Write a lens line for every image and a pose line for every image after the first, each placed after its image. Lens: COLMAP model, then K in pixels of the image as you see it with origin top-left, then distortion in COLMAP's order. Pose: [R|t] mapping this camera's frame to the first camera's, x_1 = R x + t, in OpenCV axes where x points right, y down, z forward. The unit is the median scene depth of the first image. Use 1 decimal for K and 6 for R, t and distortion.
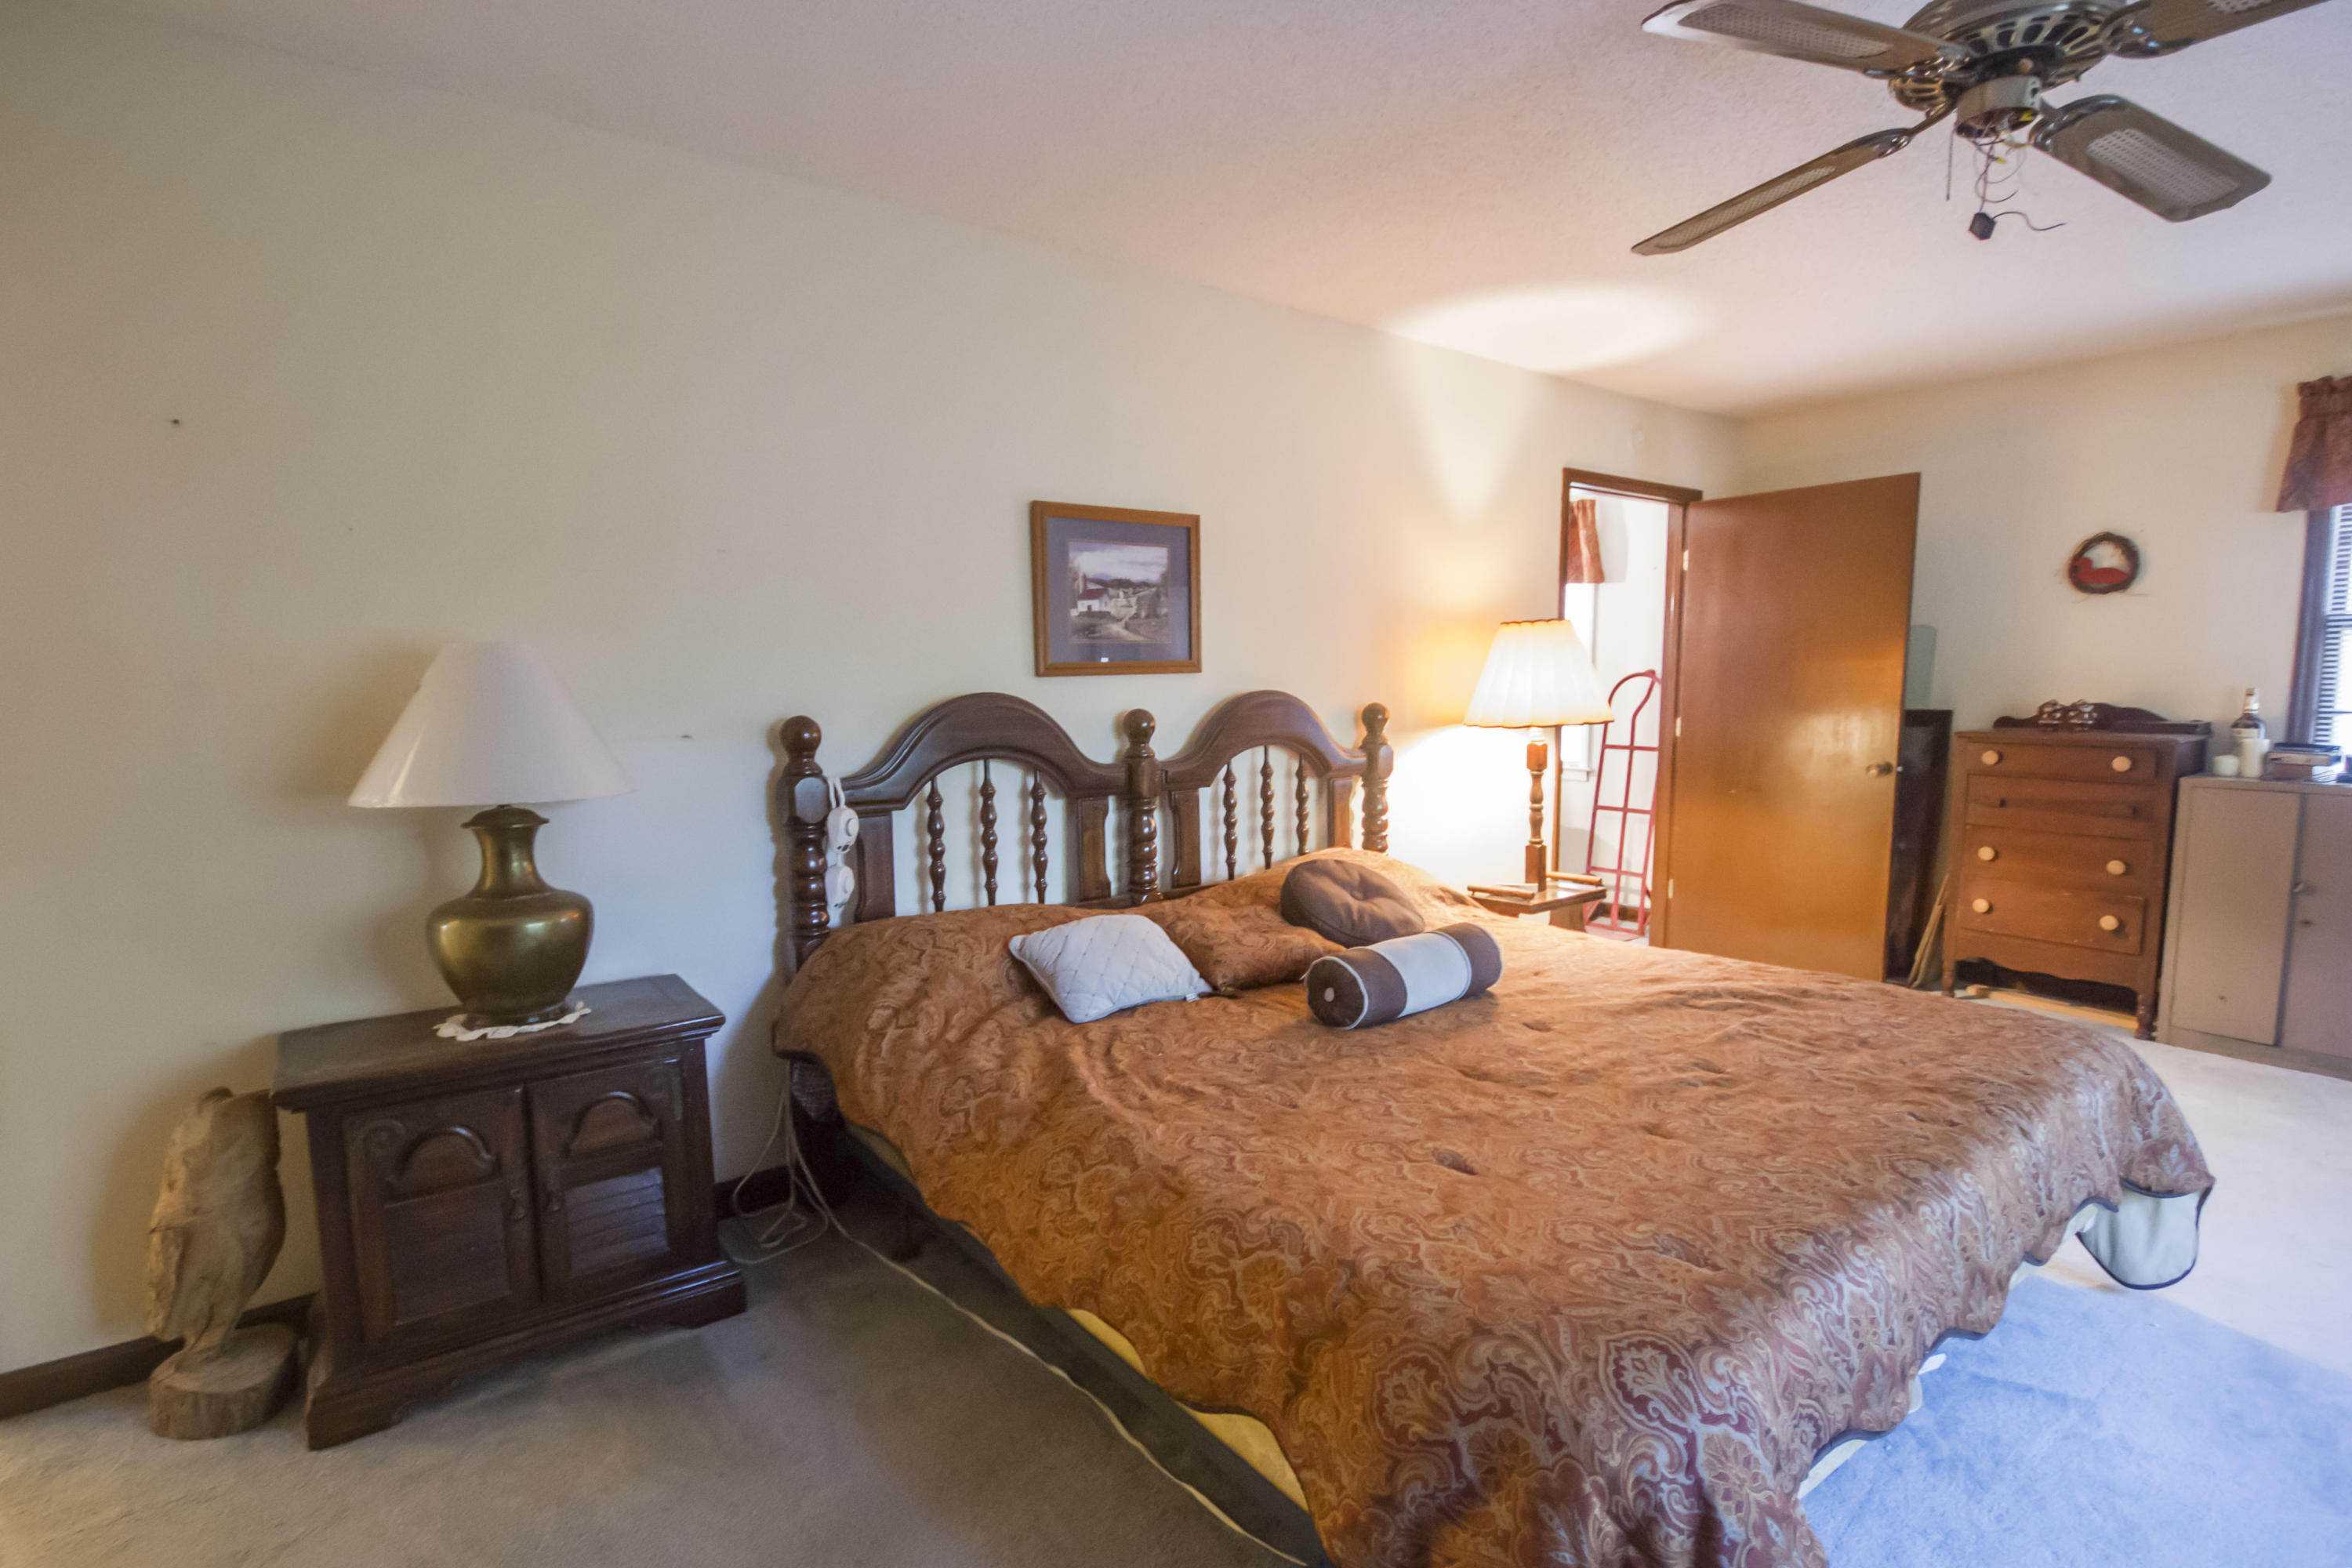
lens RADIAL K [[1134.2, 0, 1171.1], [0, 1134.2, 810.1], [0, 0, 1]] dist [-0.002068, -0.000030]
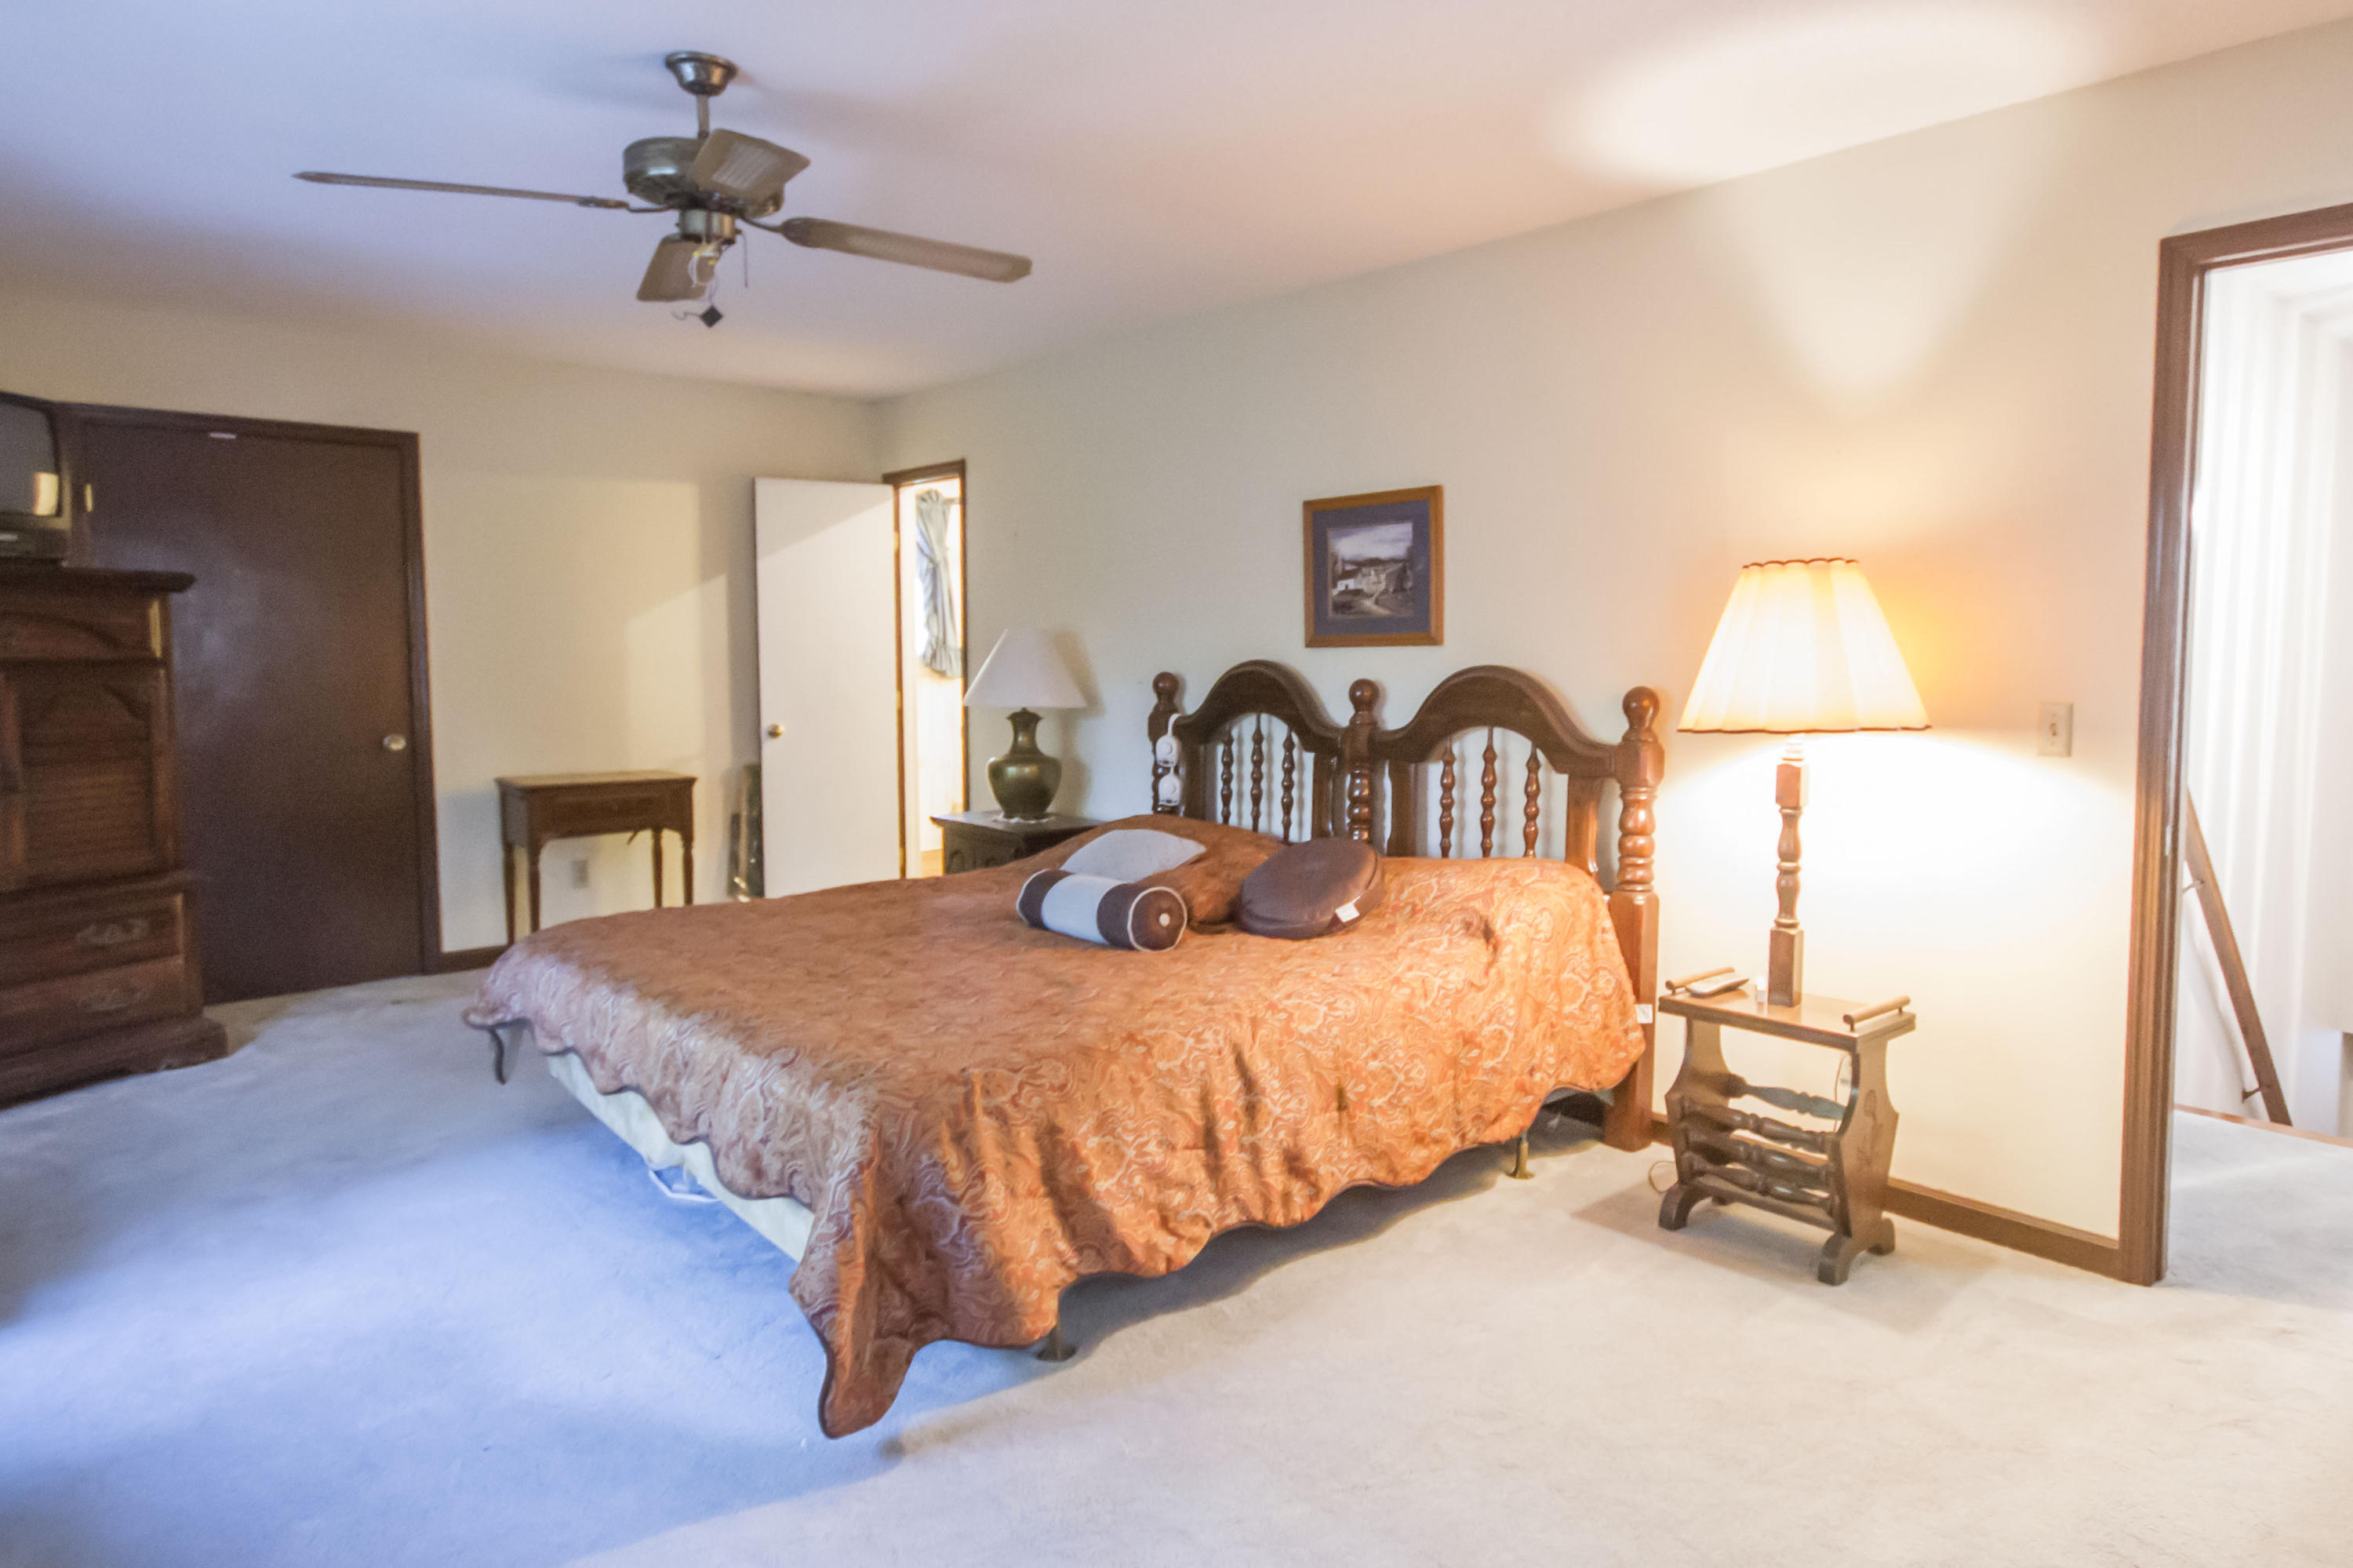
lens RADIAL K [[1134.7, 0, 1171.6], [0, 1134.7, 810.1], [0, 0, 1]] dist [-0.002068, -0.000030]
pose [[0.144329, 0.152133, -0.977765, 1.012560], [-0.114032, 0.984085, 0.136284, -0.091927], [0.982937, 0.091826, 0.159380, 0.656140]]
